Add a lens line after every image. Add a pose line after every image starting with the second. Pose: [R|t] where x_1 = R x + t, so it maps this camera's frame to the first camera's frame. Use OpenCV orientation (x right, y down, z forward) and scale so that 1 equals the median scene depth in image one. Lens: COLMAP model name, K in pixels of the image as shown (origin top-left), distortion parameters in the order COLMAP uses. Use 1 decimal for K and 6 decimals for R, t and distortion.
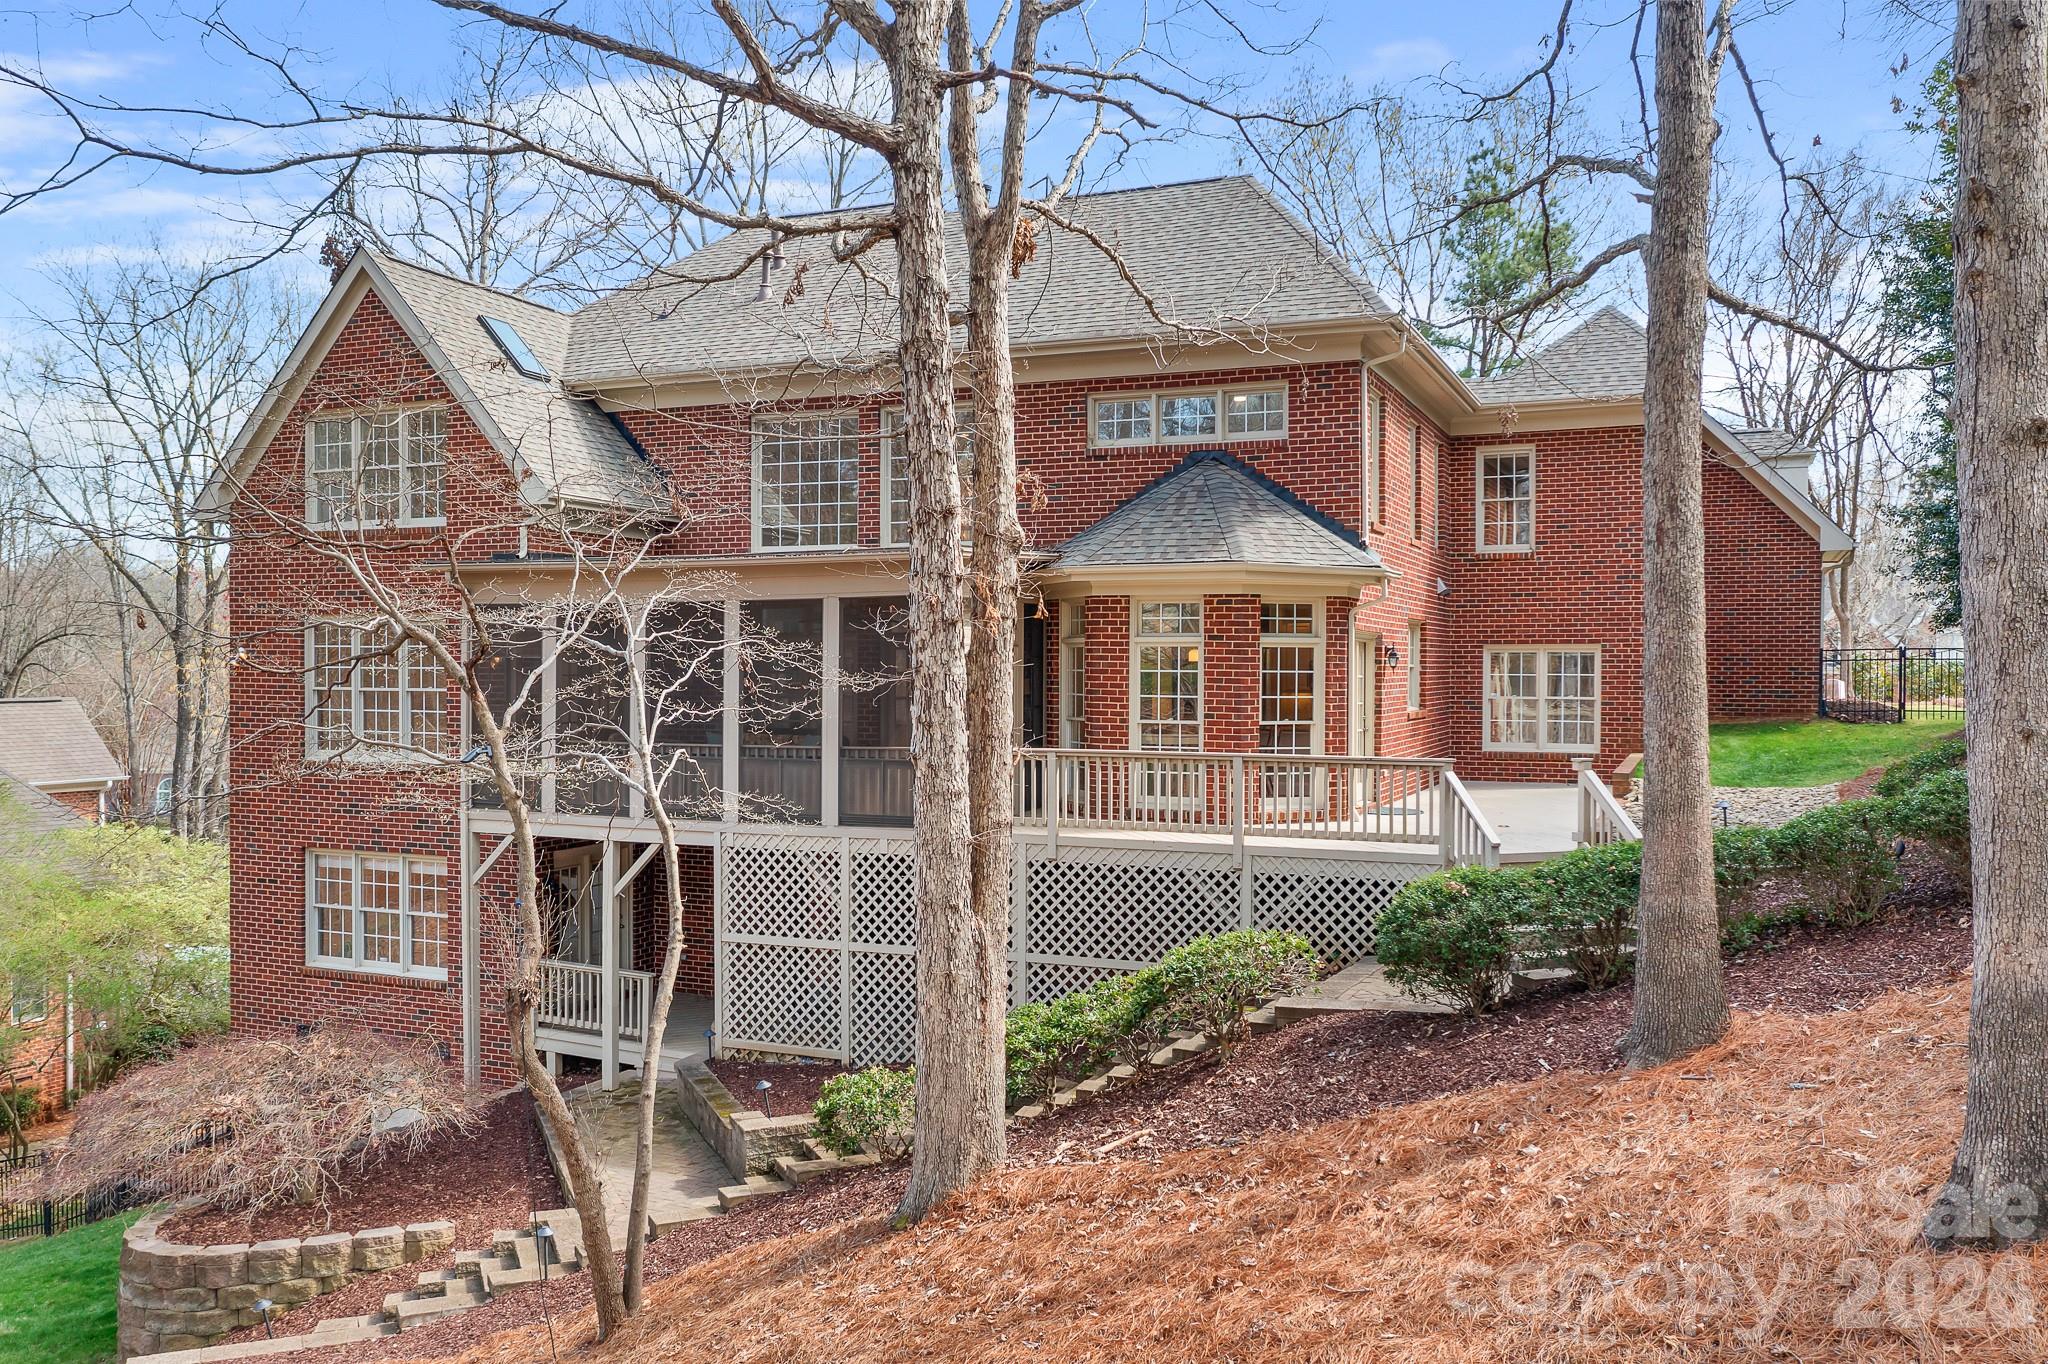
lens RADIAL K [[1643.9, 0, 1021.0], [0, 1643.9, 674.3], [0, 0, 1]] dist [-0.020092, 0.017017]
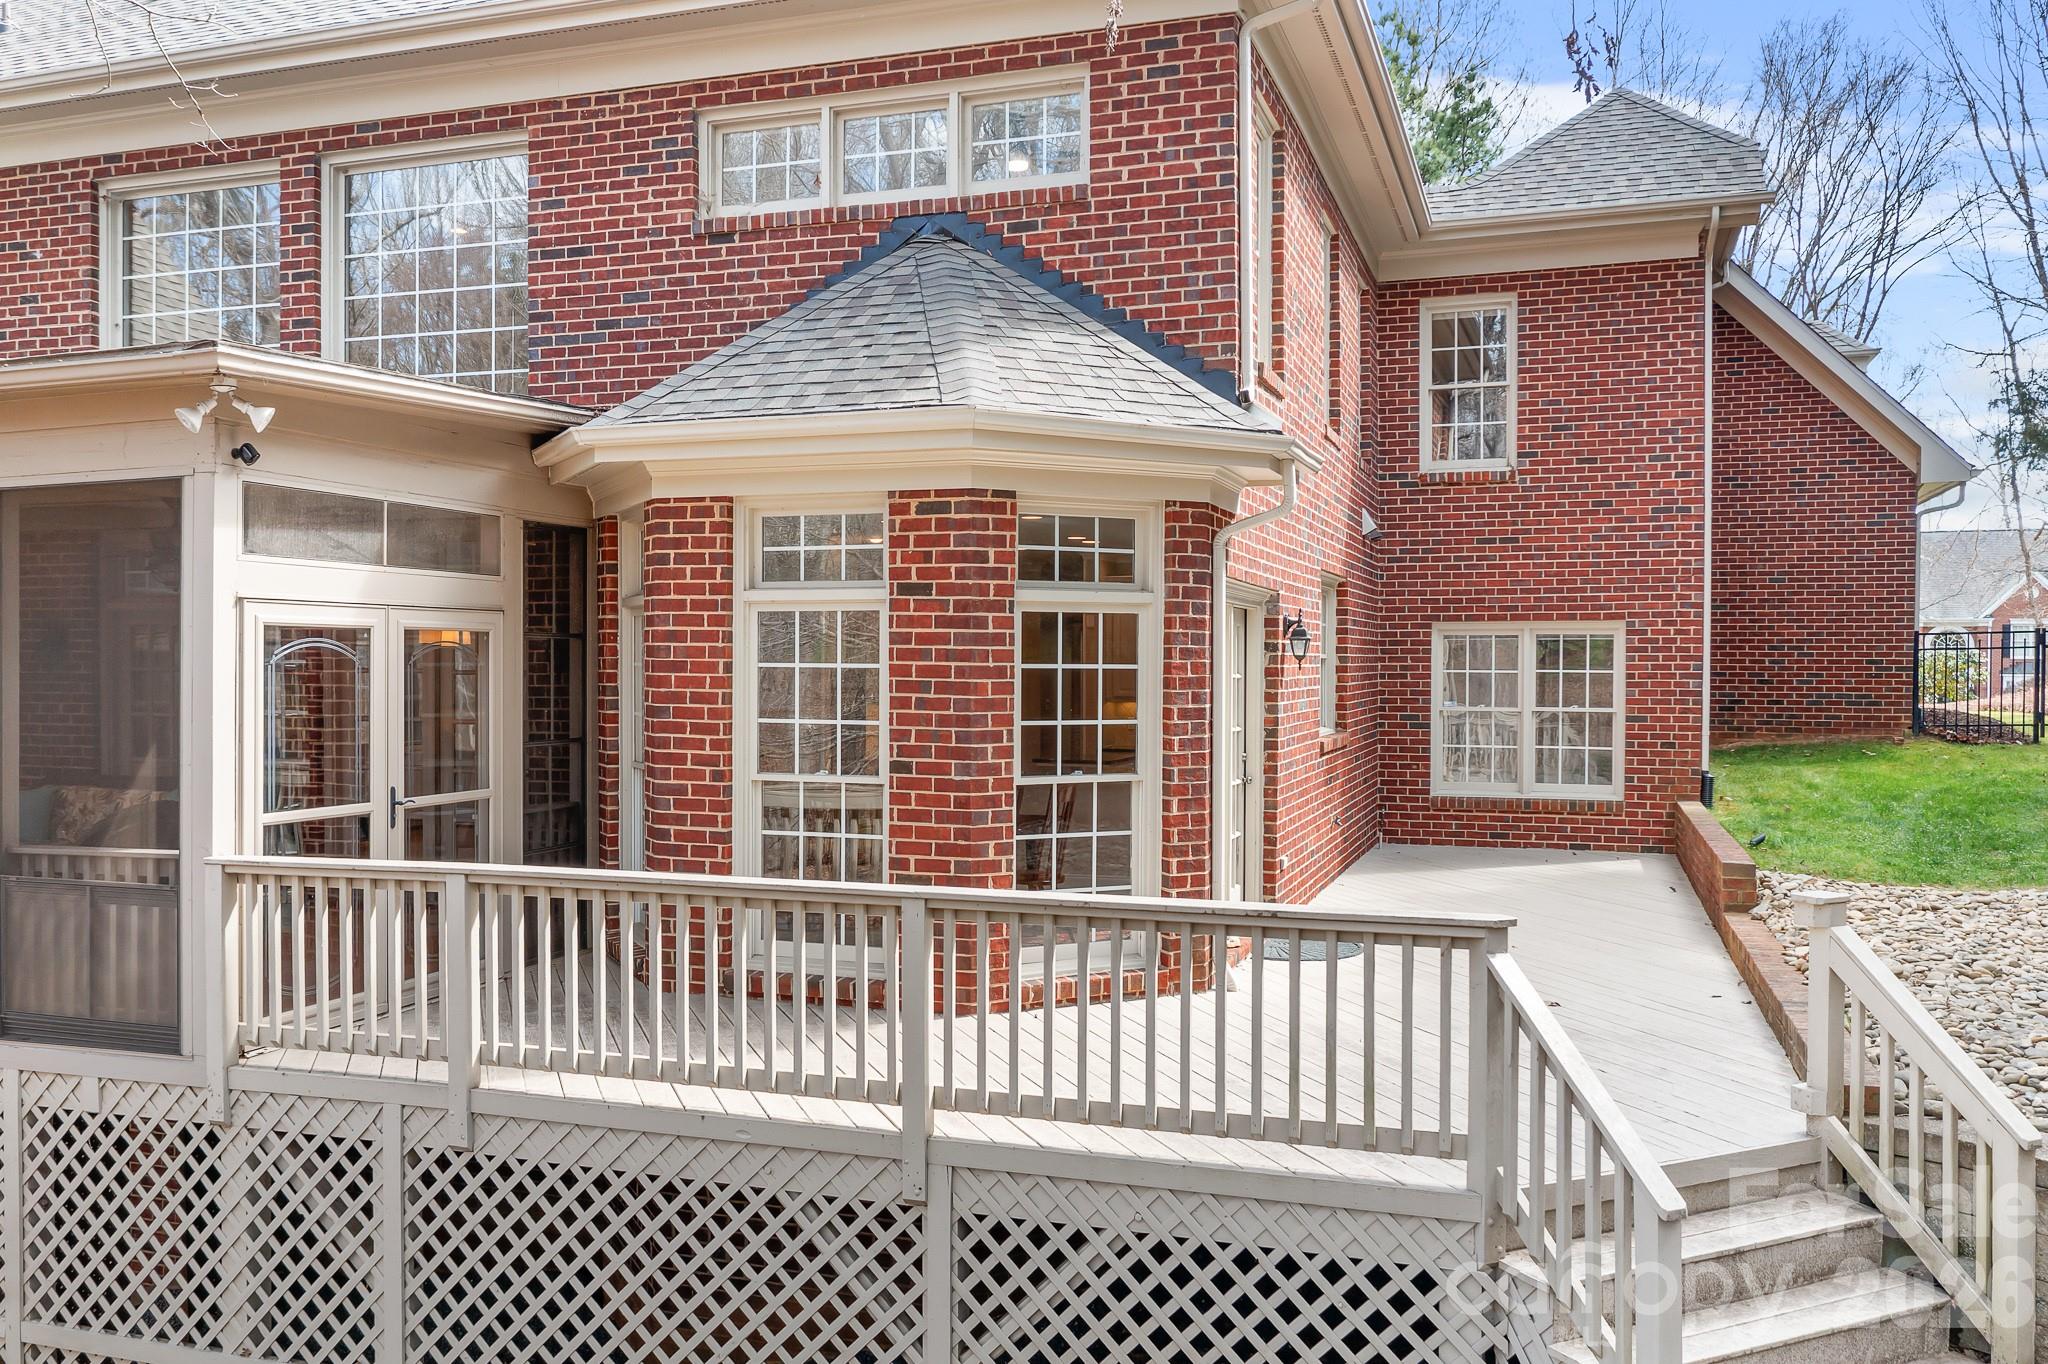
lens RADIAL K [[1643.9, 0, 1031.9], [0, 1643.9, 669.6], [0, 0, 1]] dist [-0.020092, 0.017017]
pose [[0.996416, -0.001301, 0.084577, 0.110193], [0.001335, 0.999999, -0.000351, -0.000547], [-0.084576, 0.000463, 0.996417, 0.547158]]
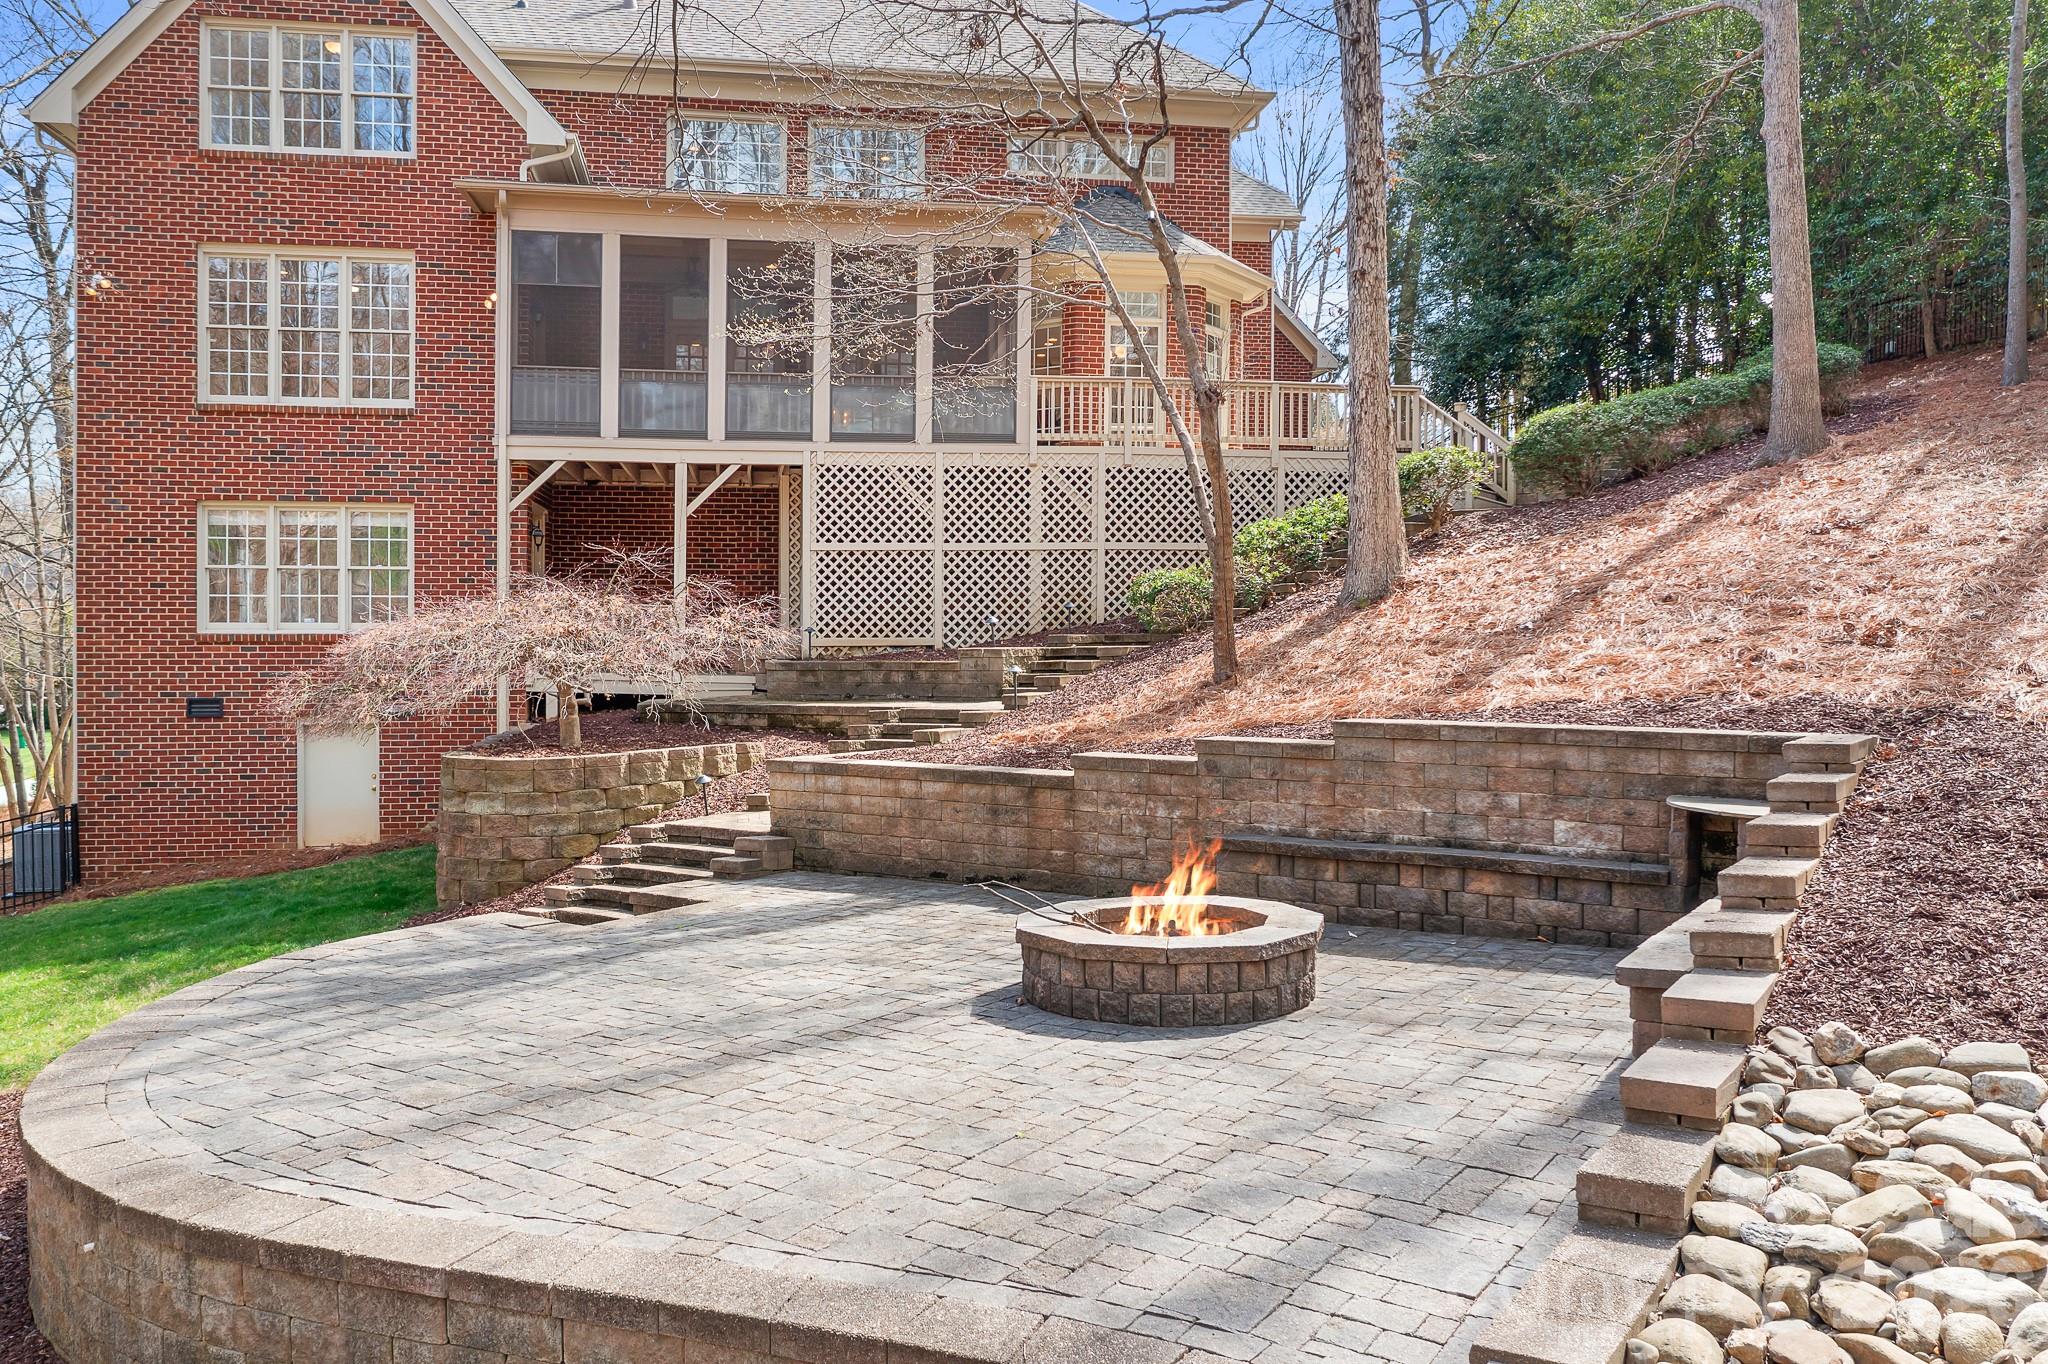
lens RADIAL K [[1643.9, 0, 1037.9], [0, 1643.9, 674.5], [0, 0, 1]] dist [-0.020092, 0.017017]
pose [[0.835386, -0.011528, 0.549543, -0.664613], [0.004401, 0.999888, 0.014284, 0.231153], [-0.549646, -0.009514, 0.835343, -0.011606]]
